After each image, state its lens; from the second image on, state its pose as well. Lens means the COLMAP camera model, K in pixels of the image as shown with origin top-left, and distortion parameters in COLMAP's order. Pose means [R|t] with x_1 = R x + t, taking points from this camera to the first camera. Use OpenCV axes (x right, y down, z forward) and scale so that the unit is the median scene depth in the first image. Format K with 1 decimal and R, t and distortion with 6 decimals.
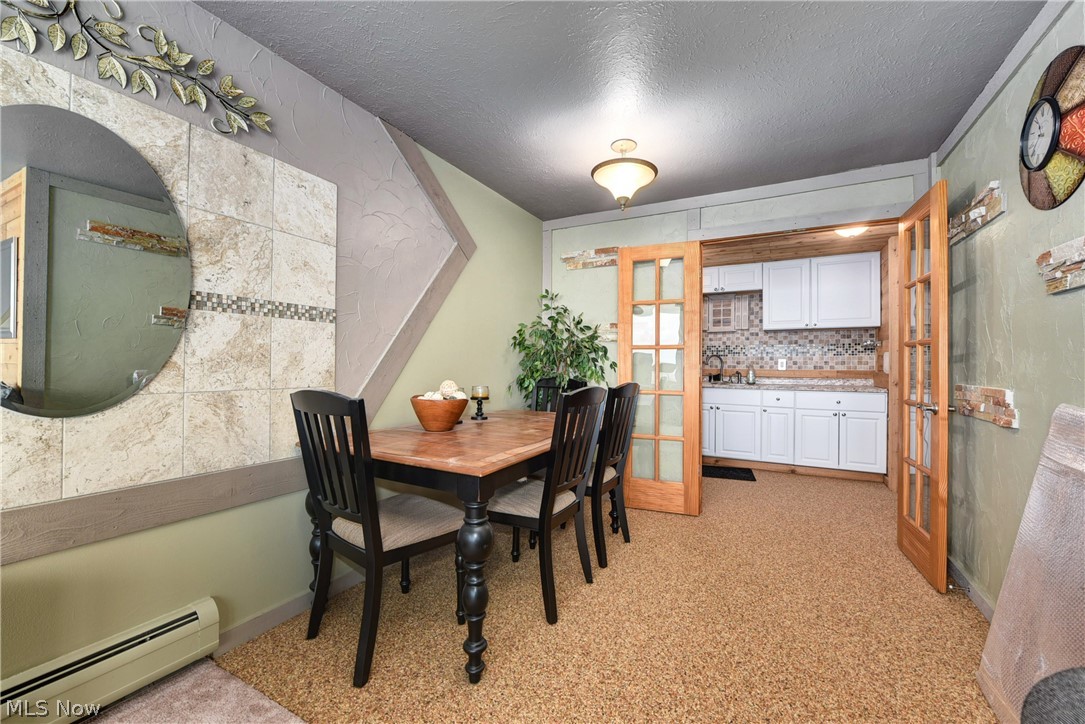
lens RADIAL K [[435.5, 0, 547.6], [0, 435.5, 359.0], [0, 0, 1]] dist [0.000613, -0.000717]
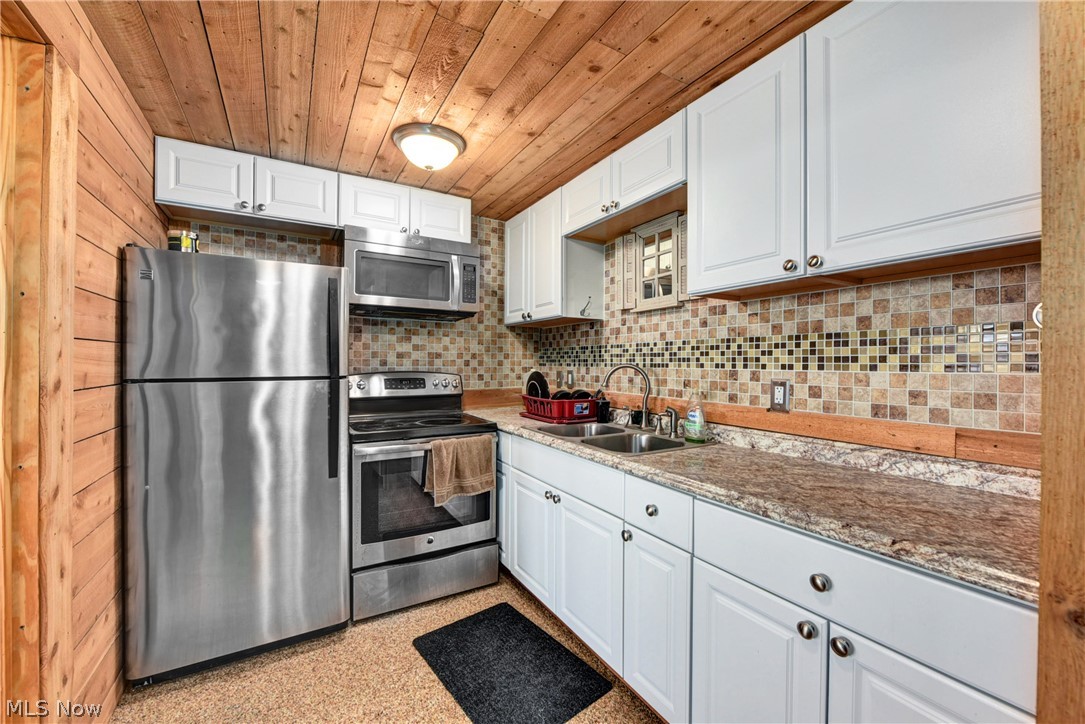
lens RADIAL K [[435.5, 0, 545.6], [0, 435.5, 360.3], [0, 0, 1]] dist [0.000613, -0.000717]
pose [[0.853190, -0.003972, -0.521585, 0.559751], [0.007027, 0.999968, 0.003881, -0.016447], [0.521553, -0.006976, 0.853191, 0.616045]]
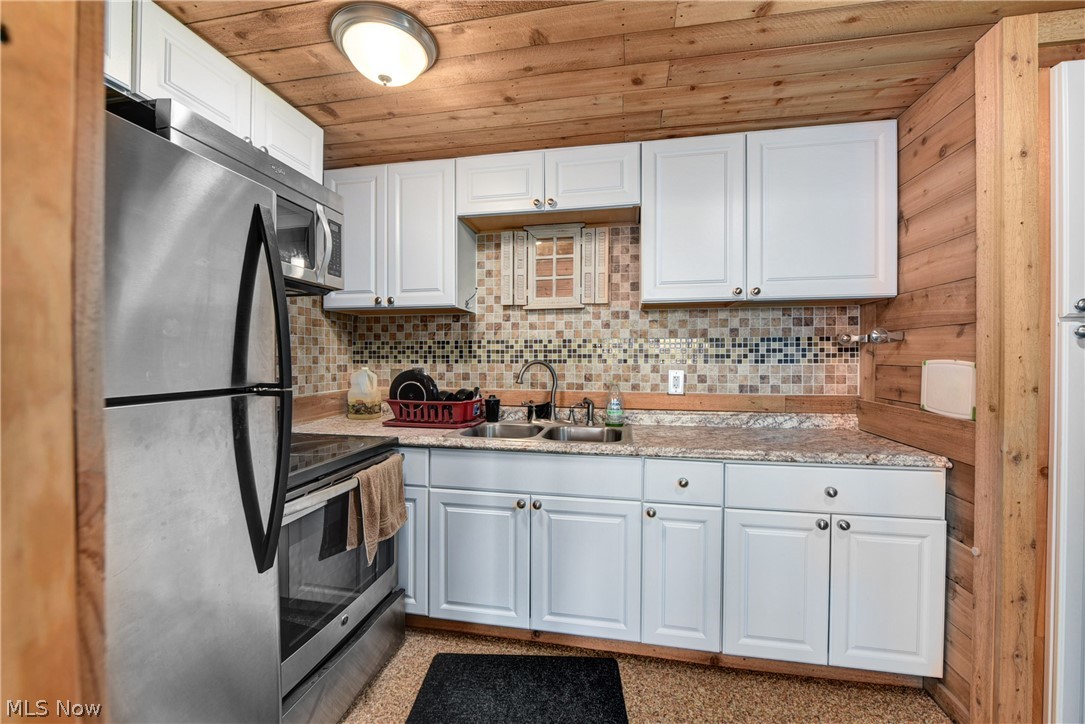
lens RADIAL K [[435.5, 0, 544.1], [0, 435.5, 360.3], [0, 0, 1]] dist [0.000613, -0.000717]
pose [[0.955363, -0.005911, 0.295376, 0.270802], [0.000634, 0.999839, 0.017958, -0.018386], [-0.295434, -0.016969, 0.955212, 0.604240]]
